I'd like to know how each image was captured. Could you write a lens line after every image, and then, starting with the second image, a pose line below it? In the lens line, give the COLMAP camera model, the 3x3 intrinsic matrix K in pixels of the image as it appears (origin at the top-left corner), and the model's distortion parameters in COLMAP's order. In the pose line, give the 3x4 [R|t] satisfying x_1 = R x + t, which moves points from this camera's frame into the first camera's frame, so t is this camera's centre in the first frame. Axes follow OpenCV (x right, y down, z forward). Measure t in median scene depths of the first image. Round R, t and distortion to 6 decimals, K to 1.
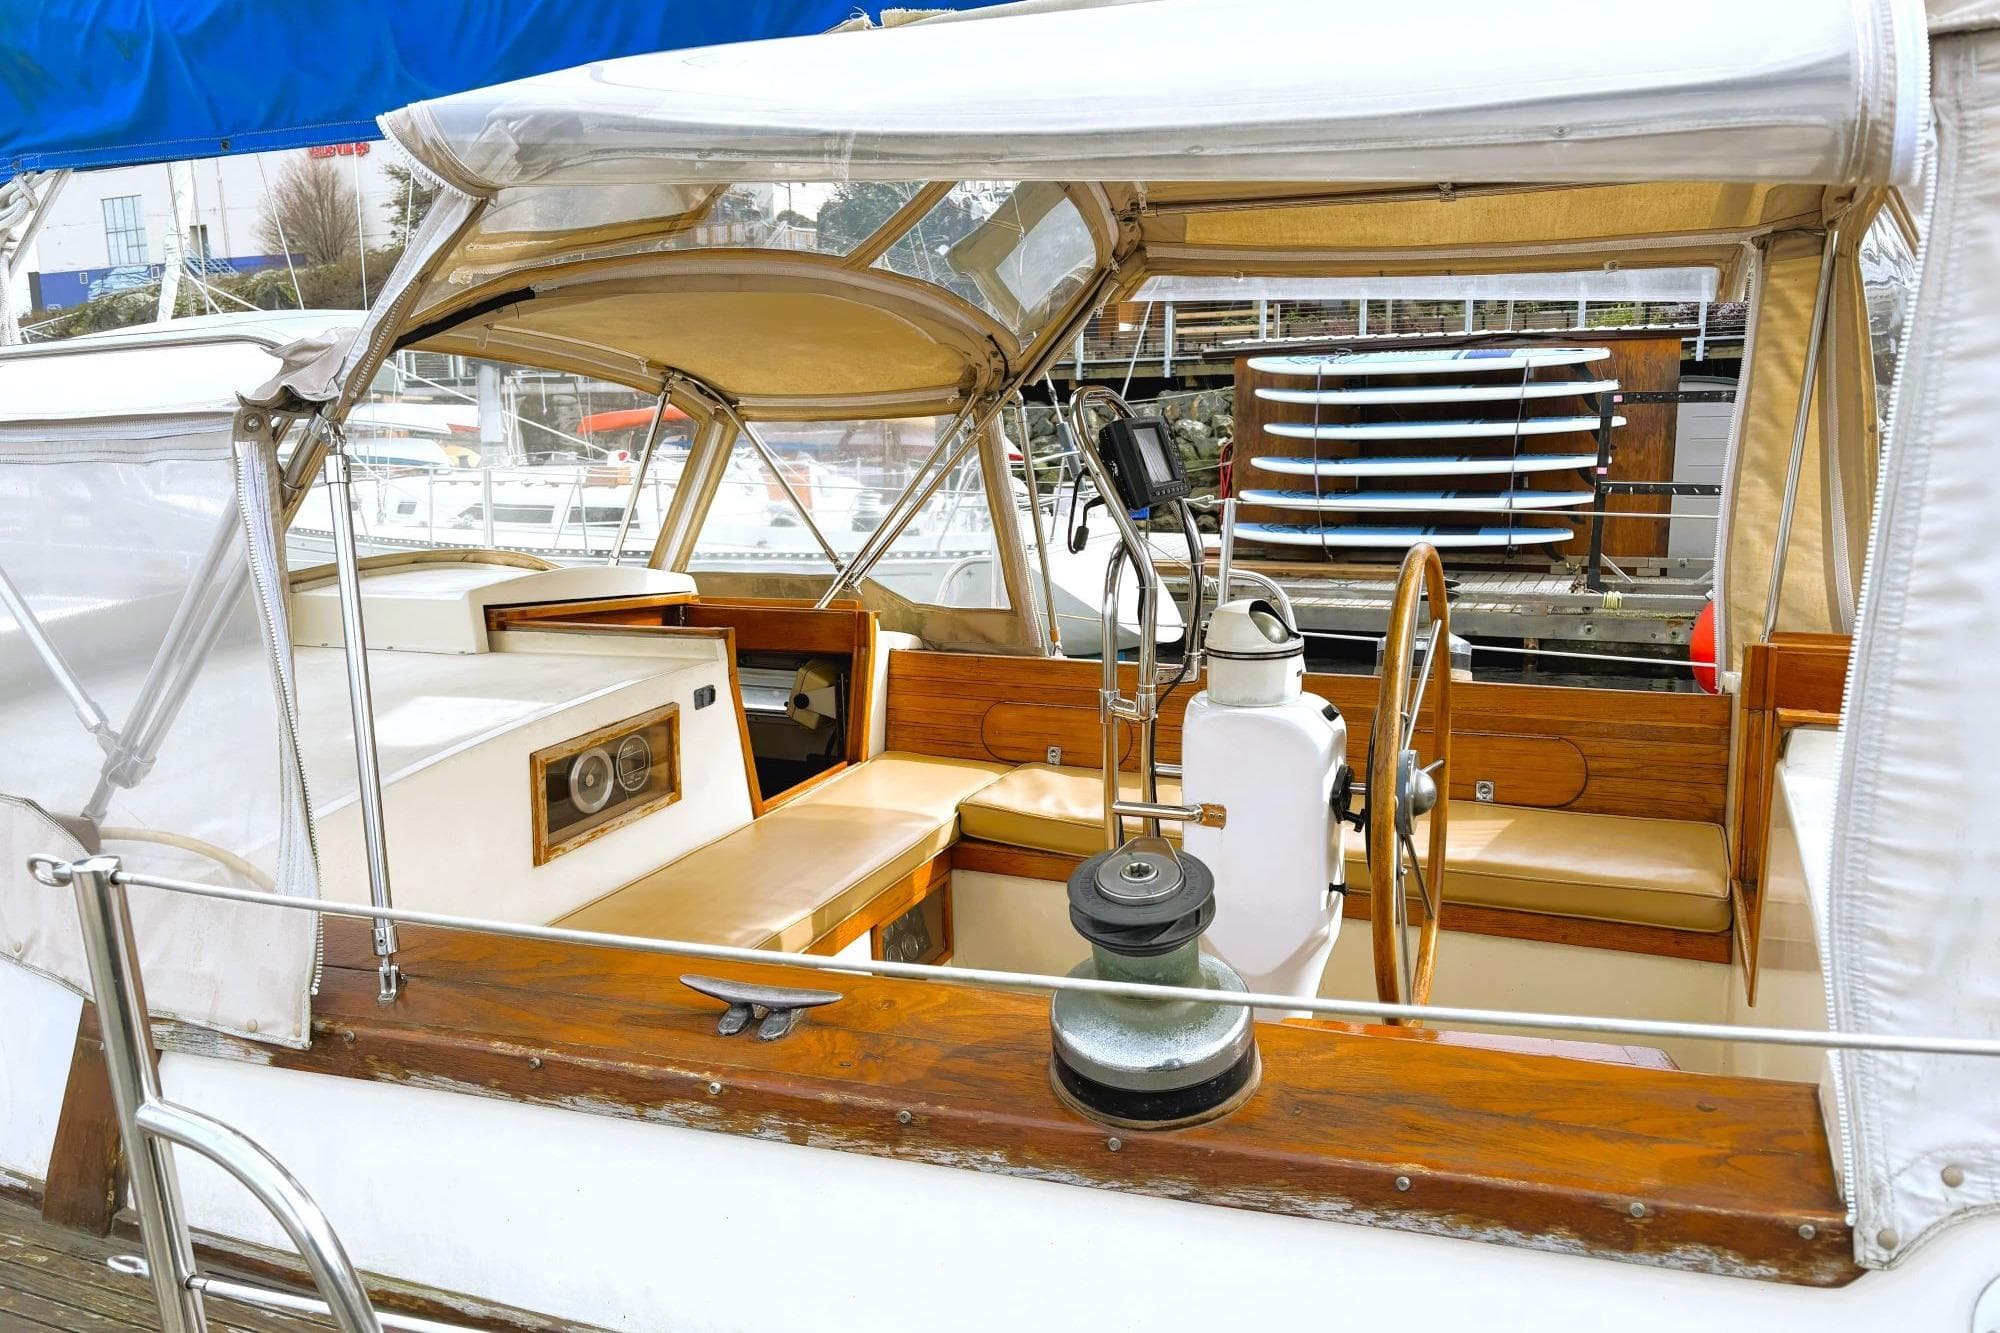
lens RADIAL K [[1477.9, 0, 1000.0], [0, 1477.9, 666.5], [0, 0, 1]] dist [0.061292, -0.066505]
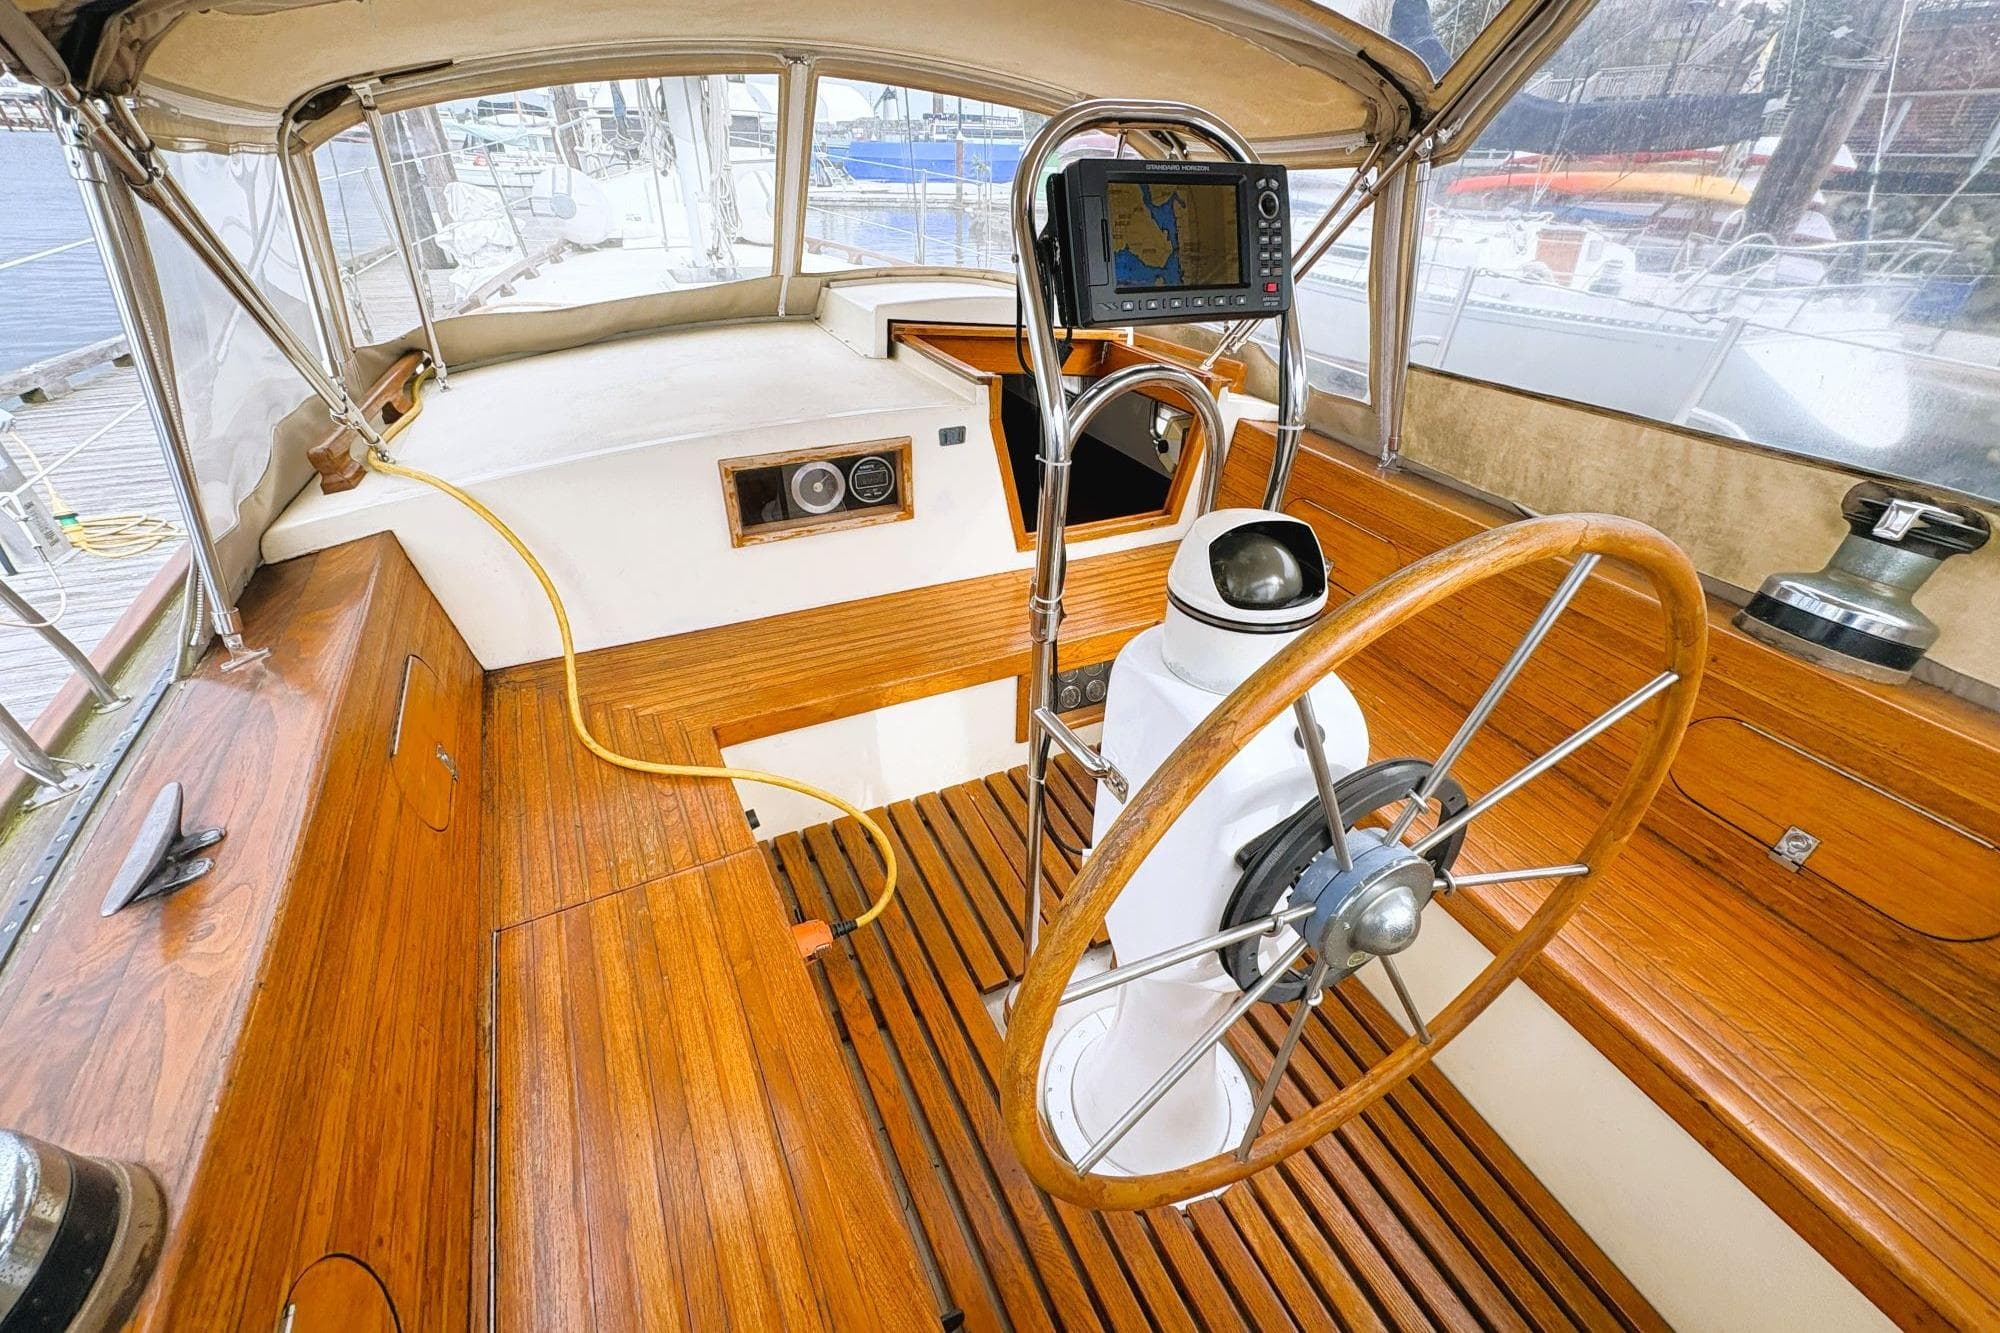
lens RADIAL K [[792.7, 0, 1000.0], [0, 792.7, 666.5], [0, 0, 1]] dist [-0.001409, -0.000339]
pose [[0.736511, 0.397455, -0.547339, 0.241775], [-0.160442, 0.888721, 0.429458, -0.093206], [0.657122, -0.228485, 0.718321, 0.561493]]
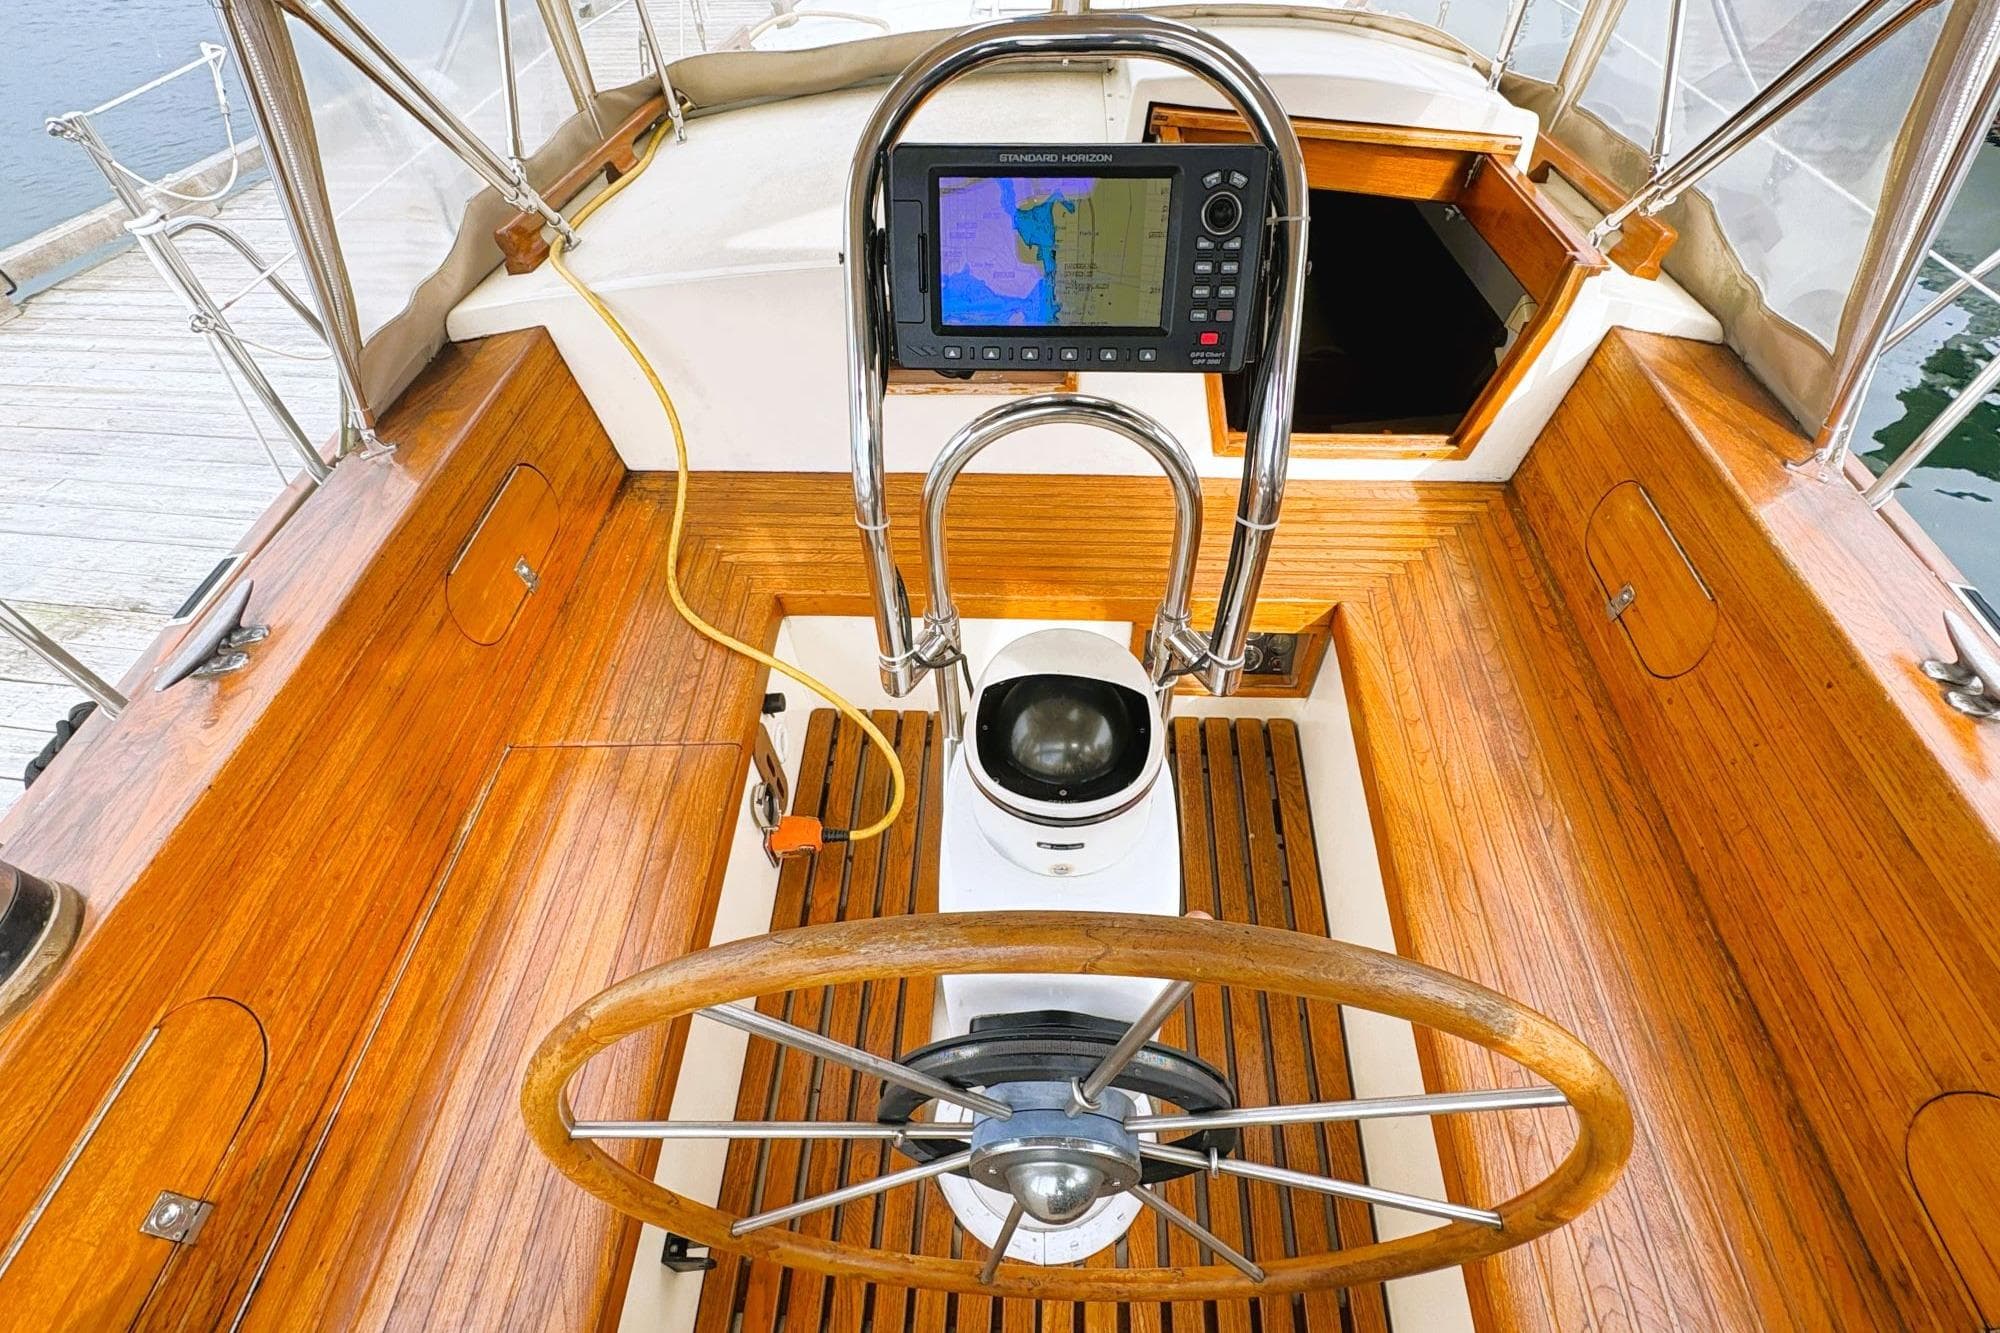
lens RADIAL K [[920.0, 0, 995.0], [0, 920.0, 653.0], [0, 0, 1]] dist [0.019867, -0.010602]
pose [[0.329585, 0.687904, -0.646655, 0.281430], [-0.154261, 0.714956, 0.681939, -0.196973], [0.931438, -0.125003, 0.341755, 0.729670]]
